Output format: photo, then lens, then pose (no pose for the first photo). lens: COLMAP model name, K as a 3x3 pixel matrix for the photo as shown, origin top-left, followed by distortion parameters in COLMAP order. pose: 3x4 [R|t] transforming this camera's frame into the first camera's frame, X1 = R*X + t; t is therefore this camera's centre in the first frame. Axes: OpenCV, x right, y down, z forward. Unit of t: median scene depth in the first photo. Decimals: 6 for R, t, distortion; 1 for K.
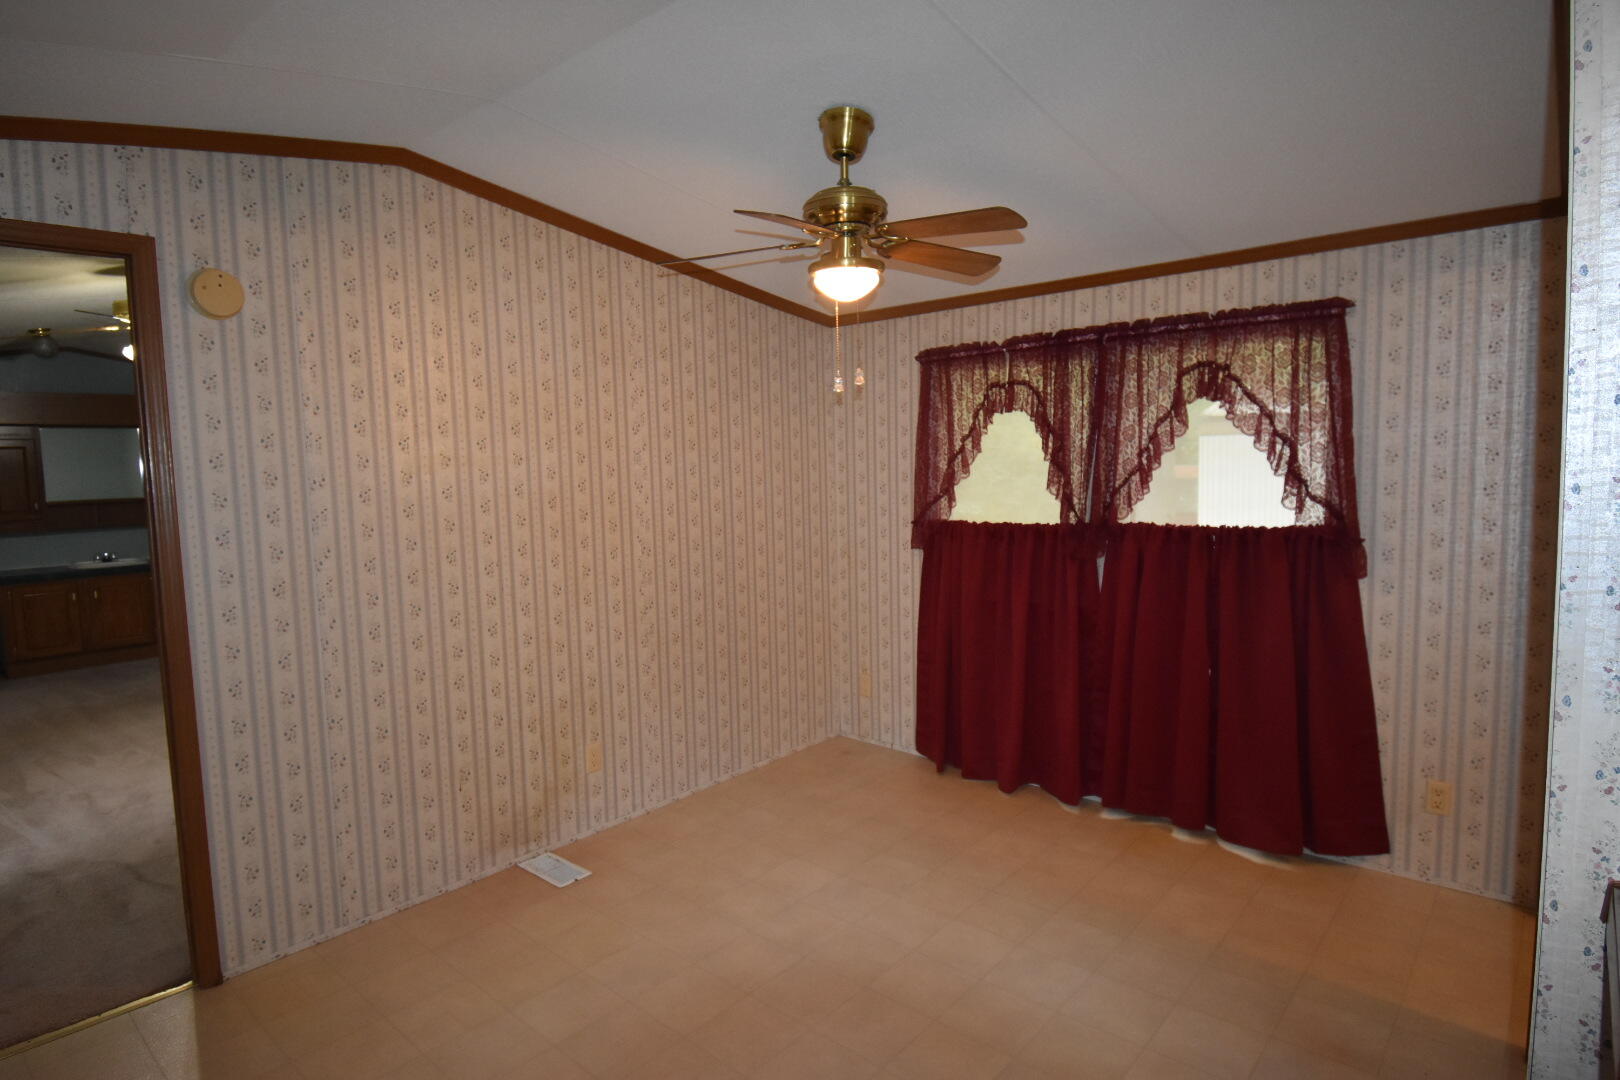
lens RADIAL K [[876.8, 0, 810.0], [0, 876.8, 540.0], [0, 0, 1]] dist [0.005265, -0.016702]
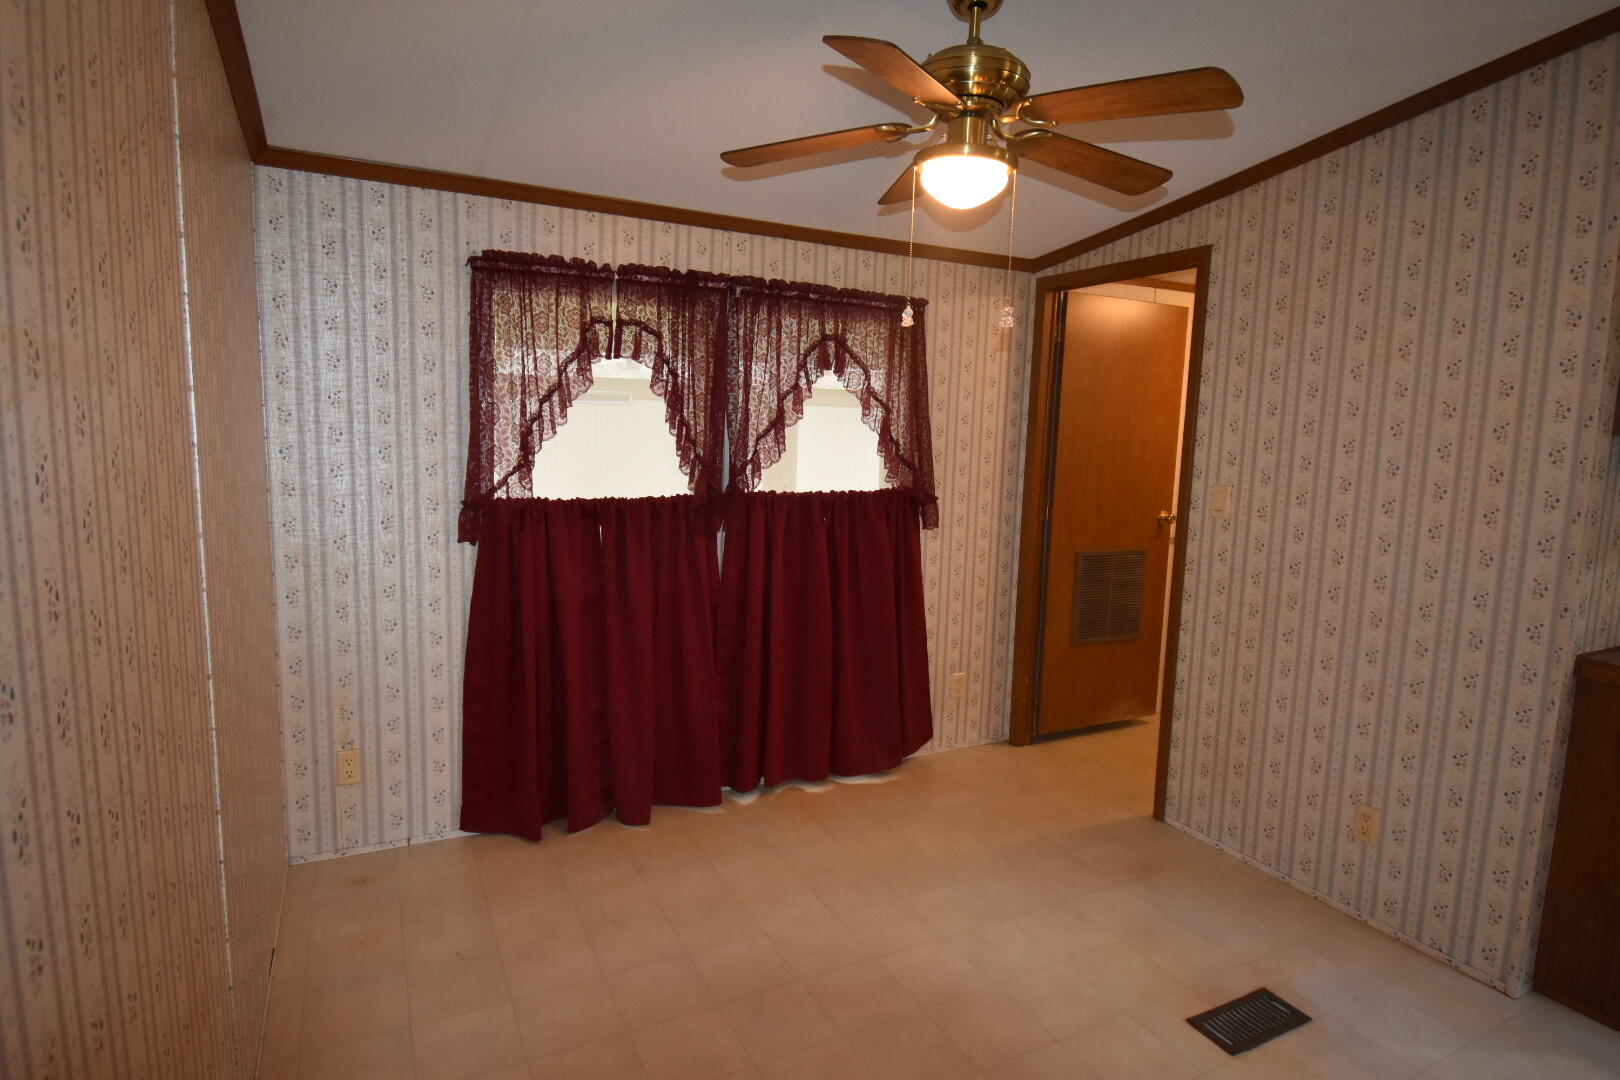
lens RADIAL K [[876.8, 0, 810.0], [0, 876.8, 540.0], [0, 0, 1]] dist [0.005265, -0.016702]
pose [[0.346212, -0.083048, 0.934473, -0.513102], [0.048590, 0.996325, 0.070543, -0.031181], [-0.936897, 0.020984, 0.348975, 0.612332]]
